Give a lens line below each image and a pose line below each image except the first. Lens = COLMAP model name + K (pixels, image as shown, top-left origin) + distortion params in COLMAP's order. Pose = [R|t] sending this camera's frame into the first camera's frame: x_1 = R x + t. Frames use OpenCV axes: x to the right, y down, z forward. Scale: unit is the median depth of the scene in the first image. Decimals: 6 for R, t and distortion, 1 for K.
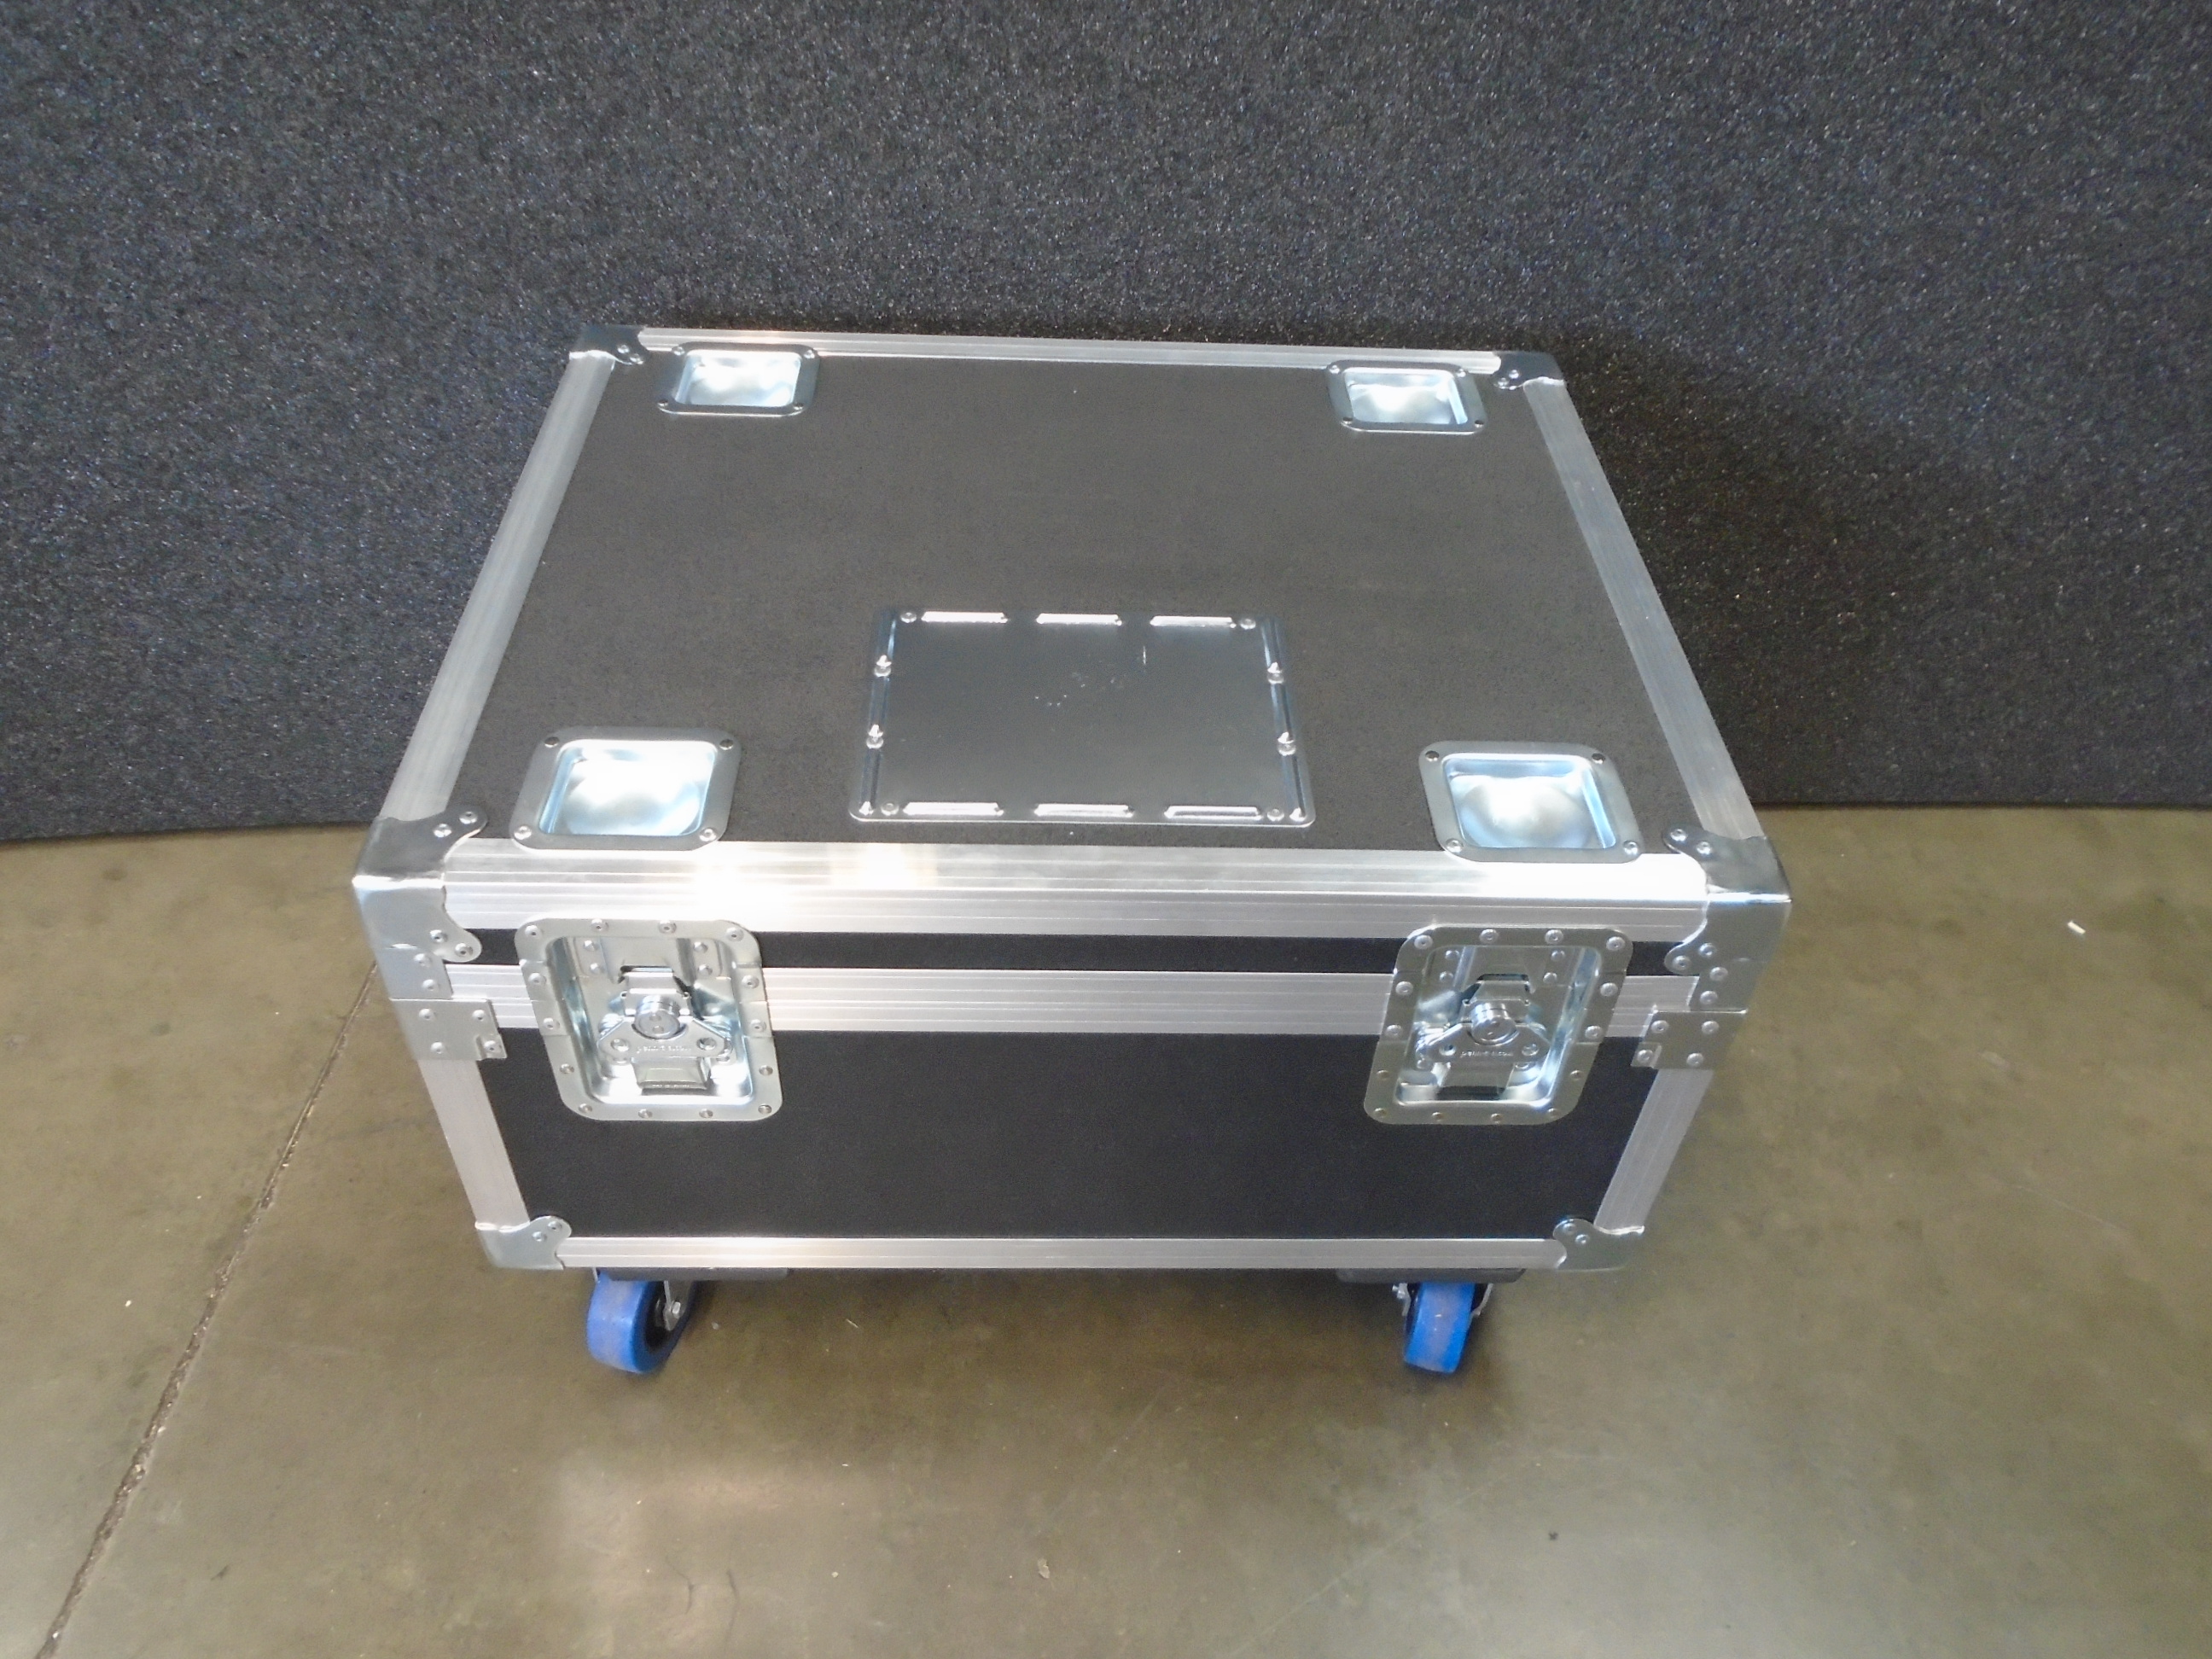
lens RADIAL K [[1732.1, 0, 1104.9], [0, 1732.1, 814.5], [0, 0, 1]] dist [0.009357, -0.011305]
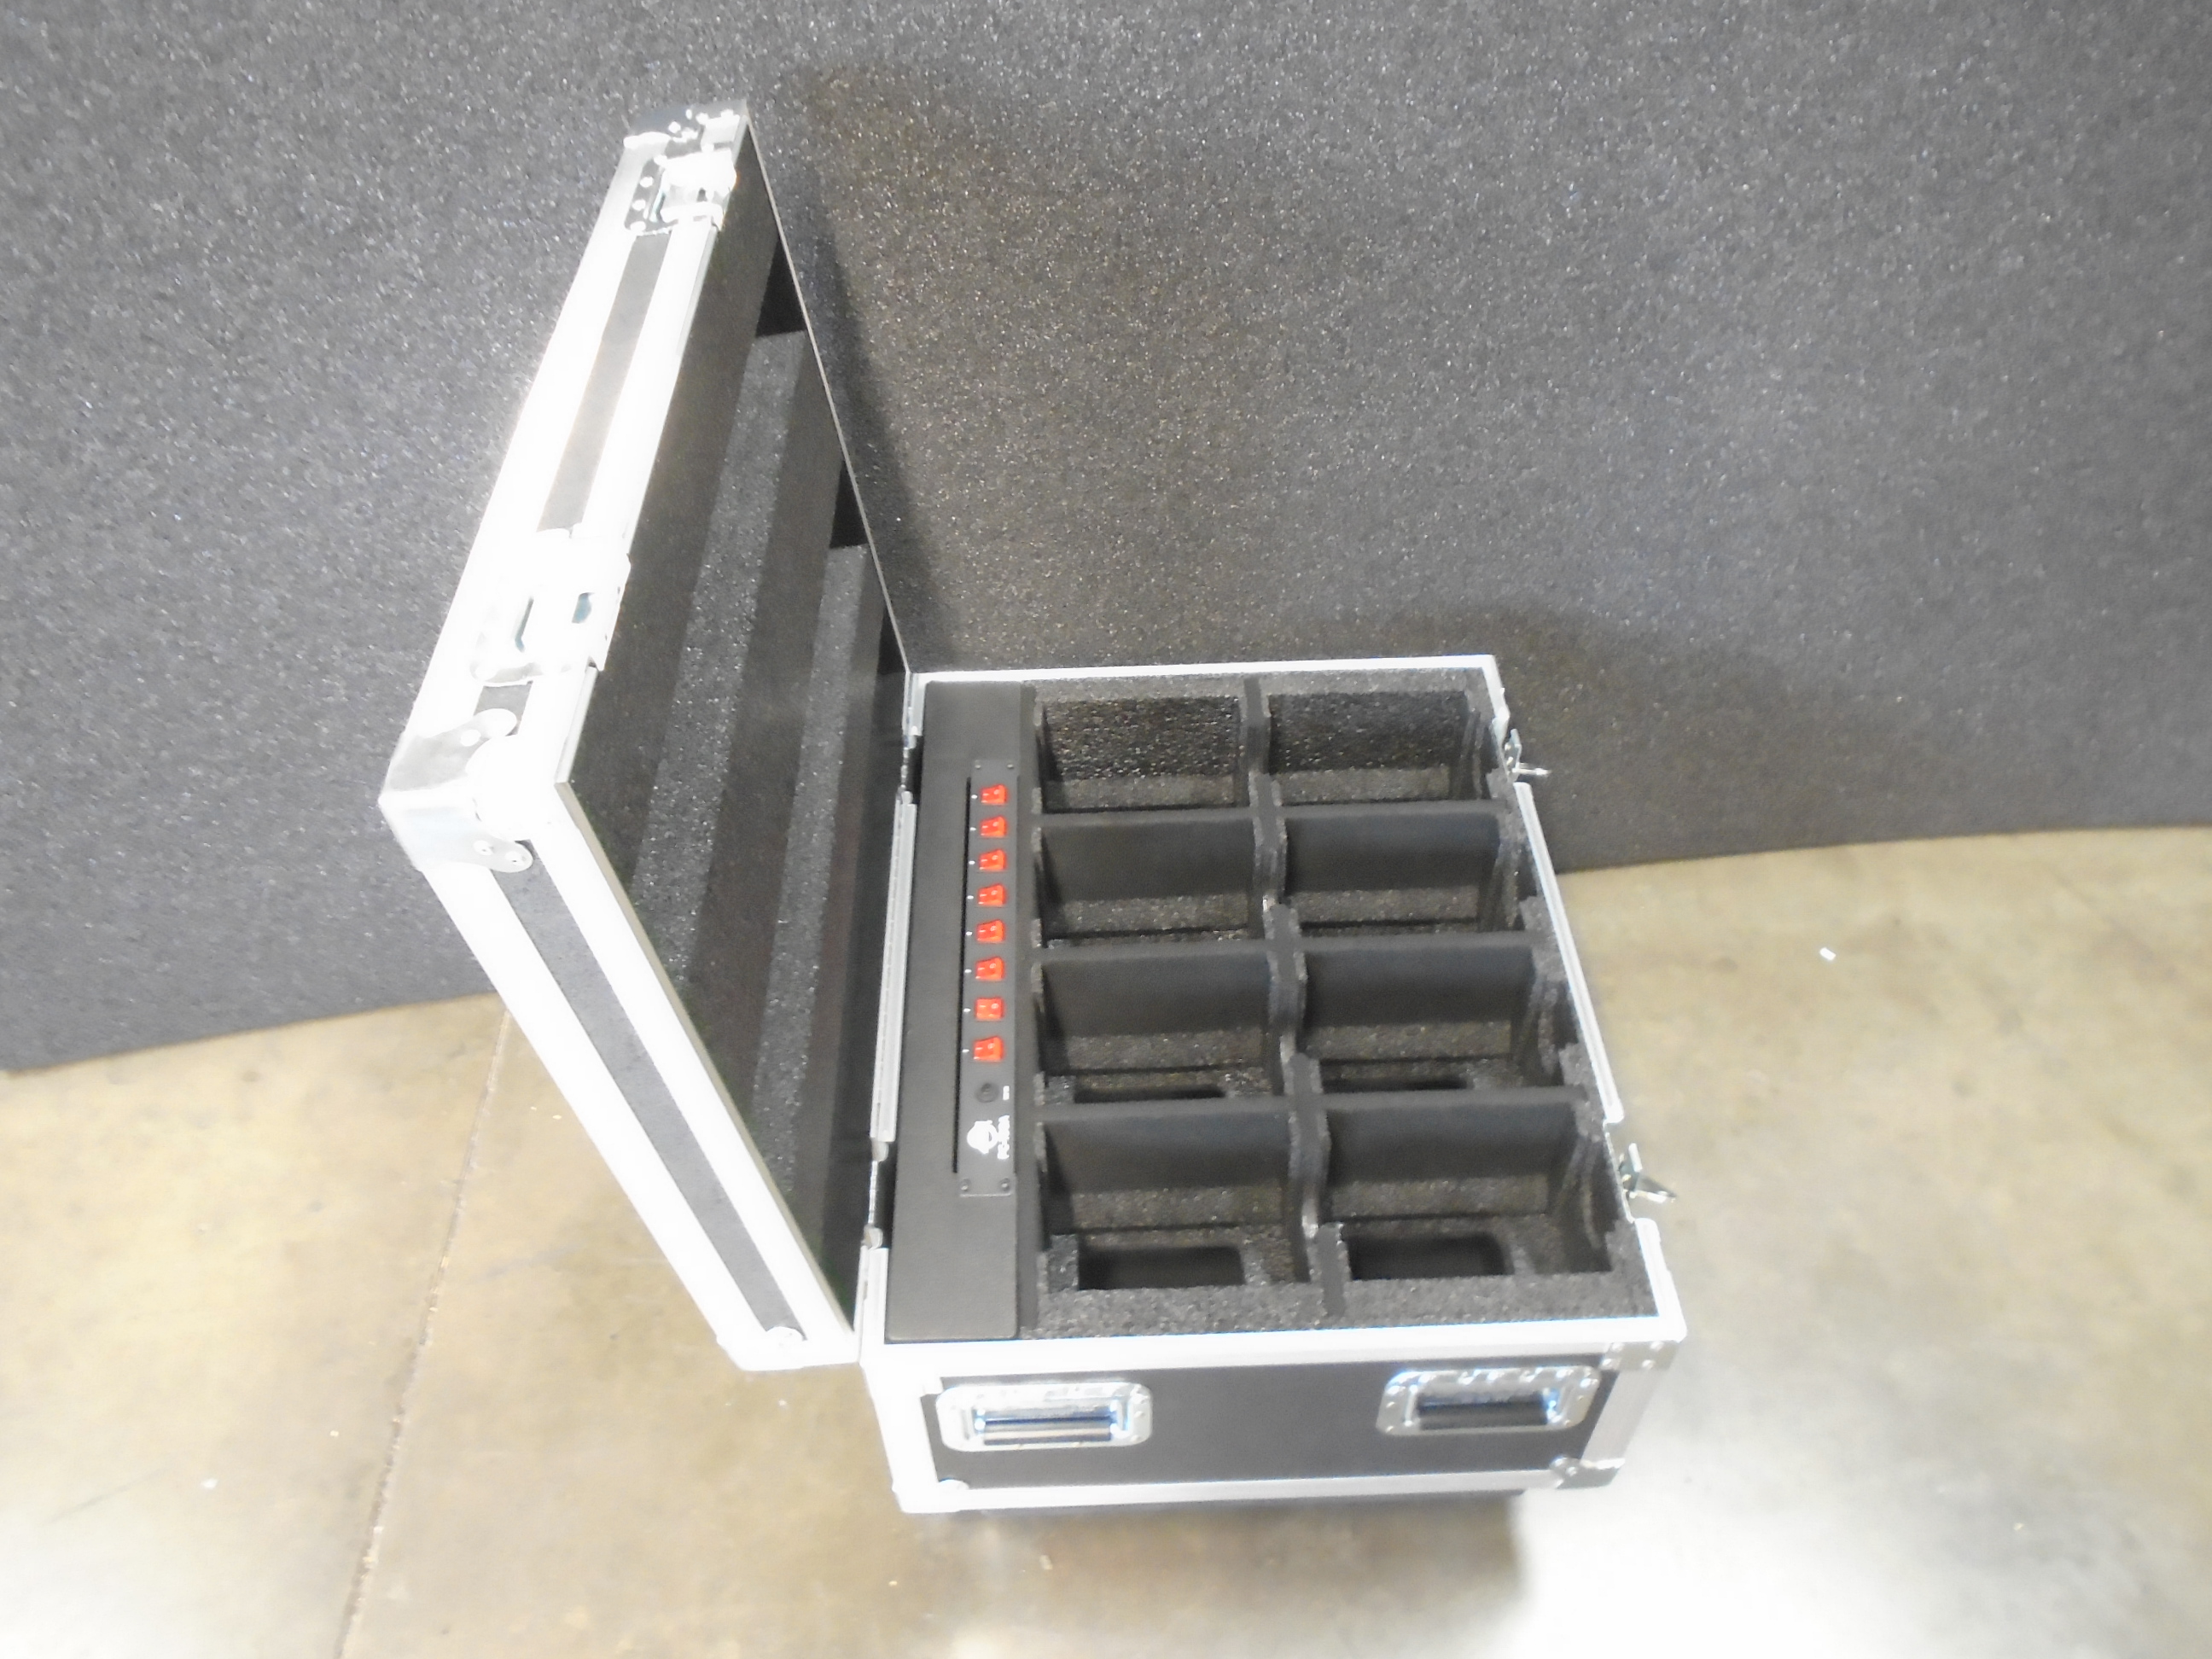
lens RADIAL K [[1732.1, 0, 1088.8], [0, 1732.1, 818.3], [0, 0, 1]] dist [0.009357, -0.011305]
pose [[0.994929, -0.100013, 0.010631, 0.034230], [0.099346, 0.993736, 0.051186, -0.171918], [-0.015683, -0.049871, 0.998633, -0.267698]]
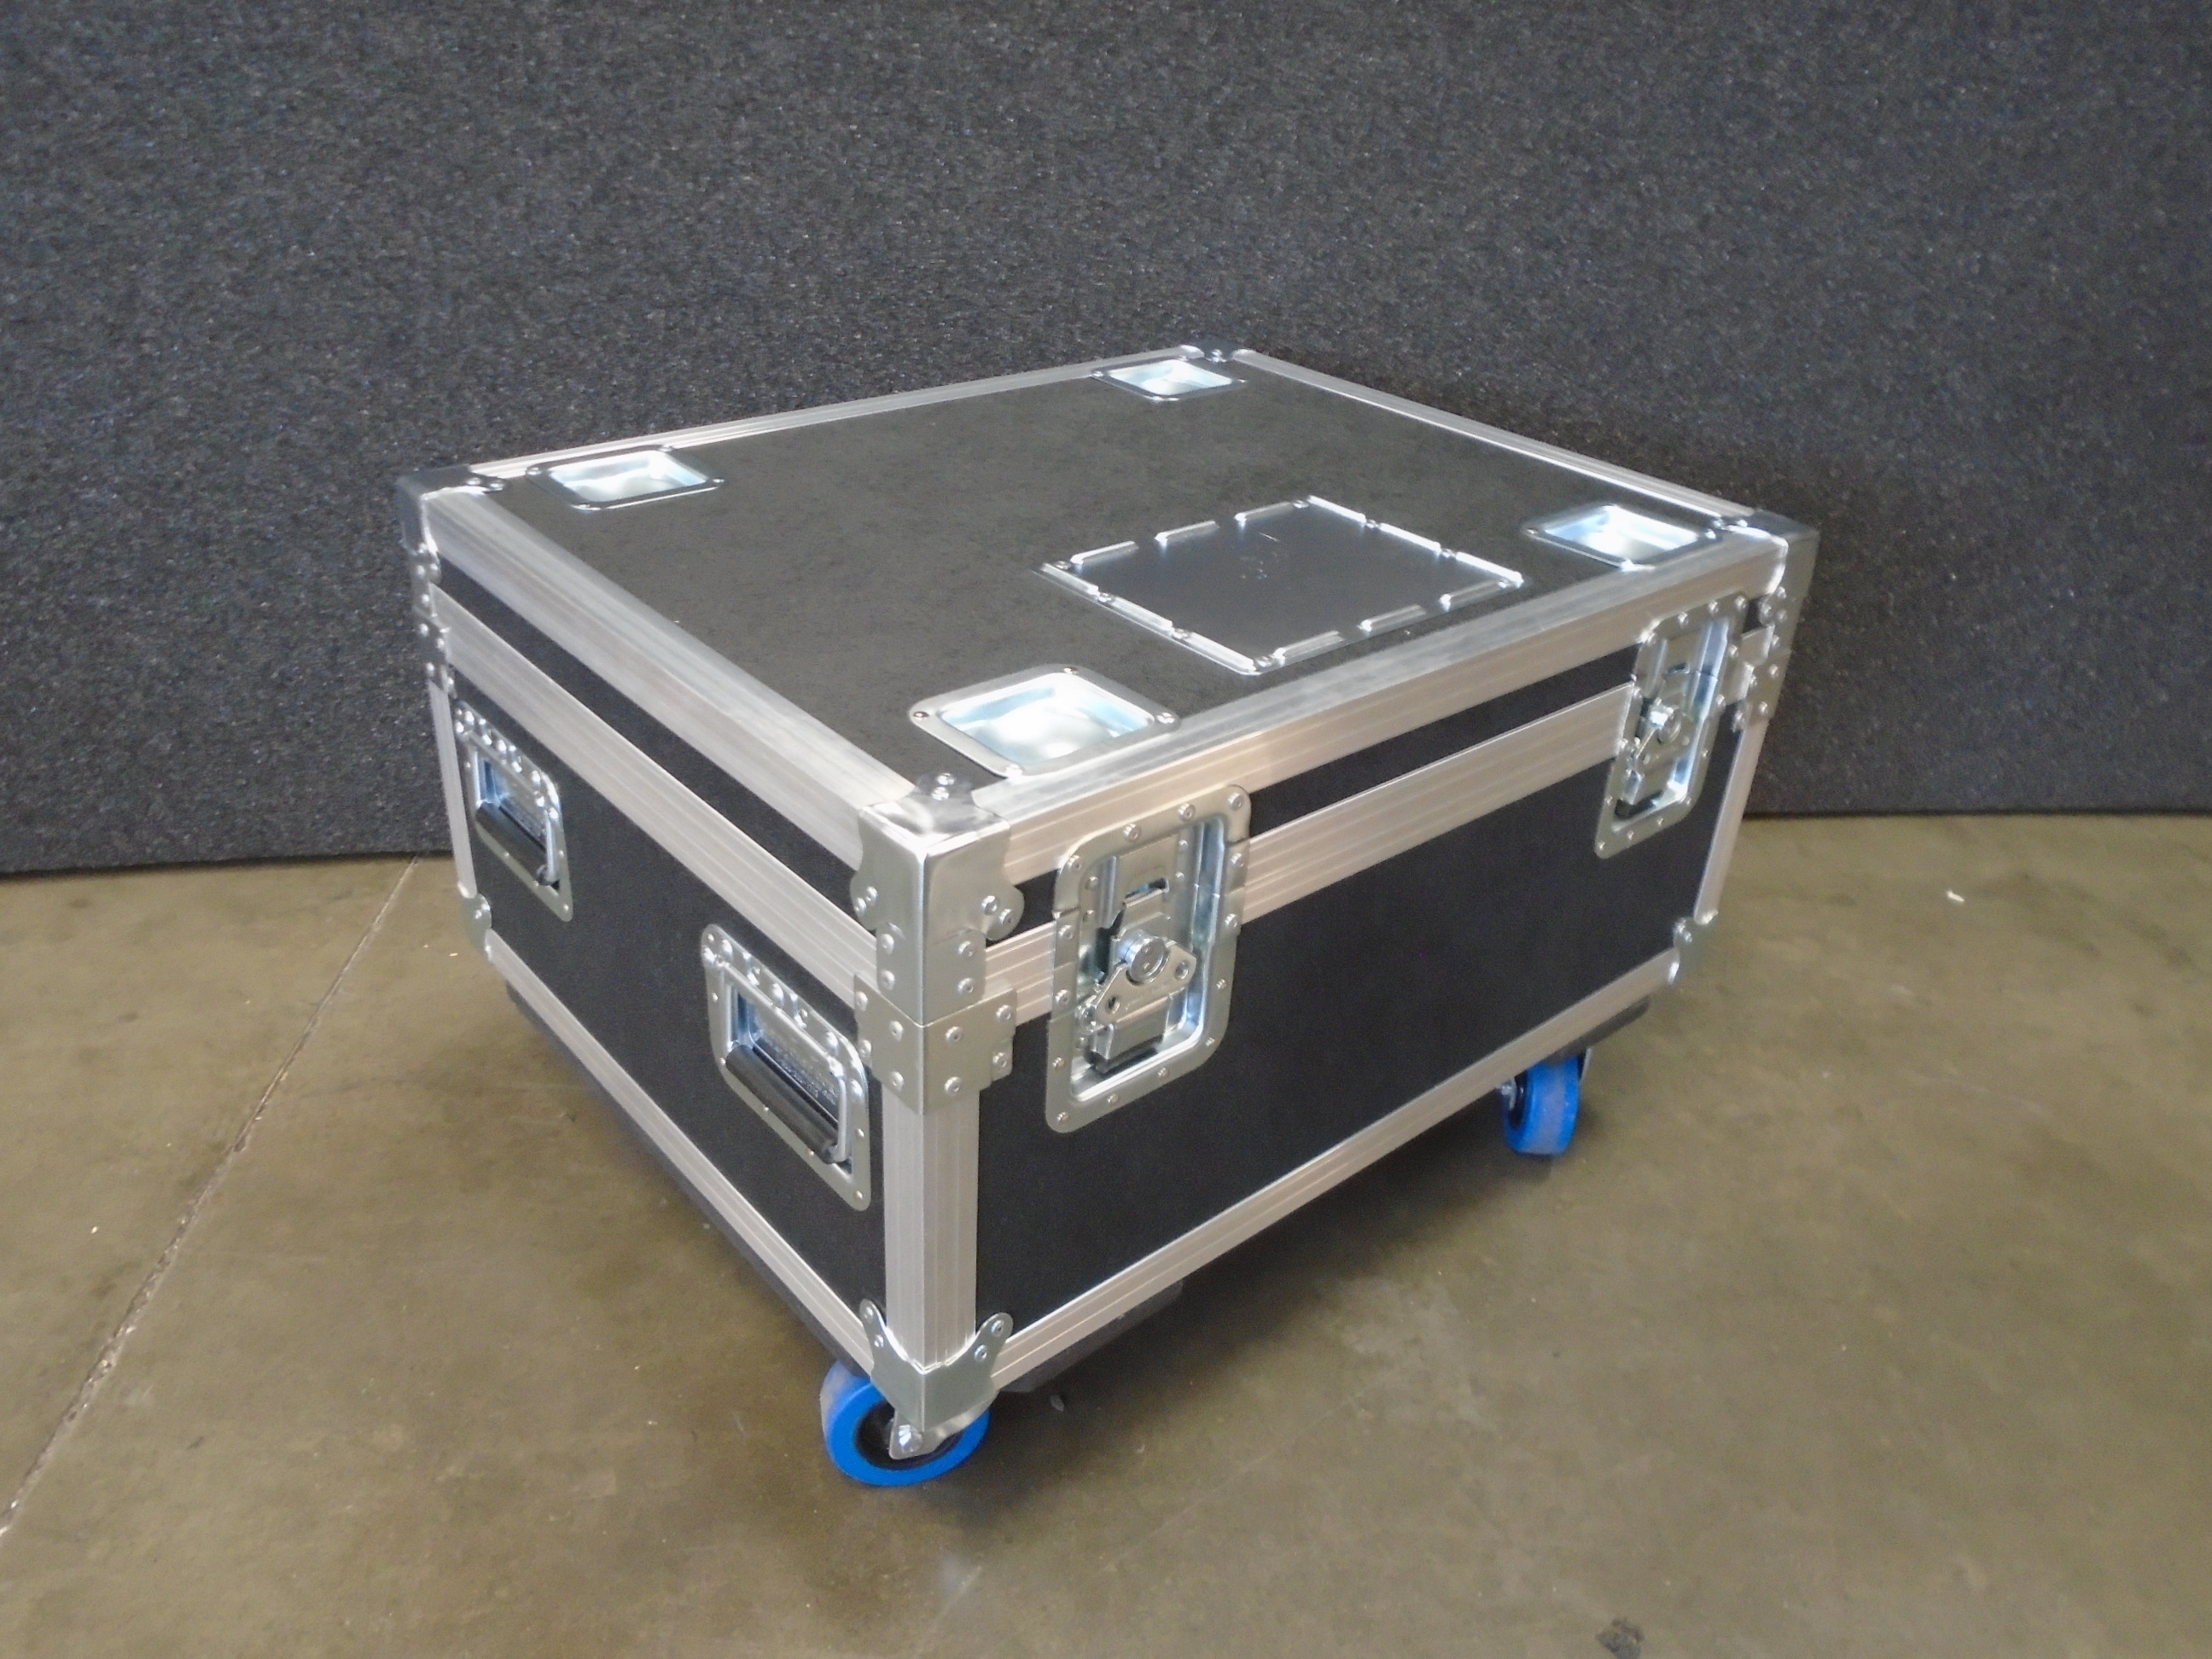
lens RADIAL K [[1732.1, 0, 1106.0], [0, 1732.1, 798.5], [0, 0, 1]] dist [0.009357, -0.011305]
pose [[0.996470, -0.033609, 0.076928, -0.058810], [0.051482, 0.968473, -0.243740, 0.281380], [-0.066310, 0.246840, 0.966785, -0.031596]]
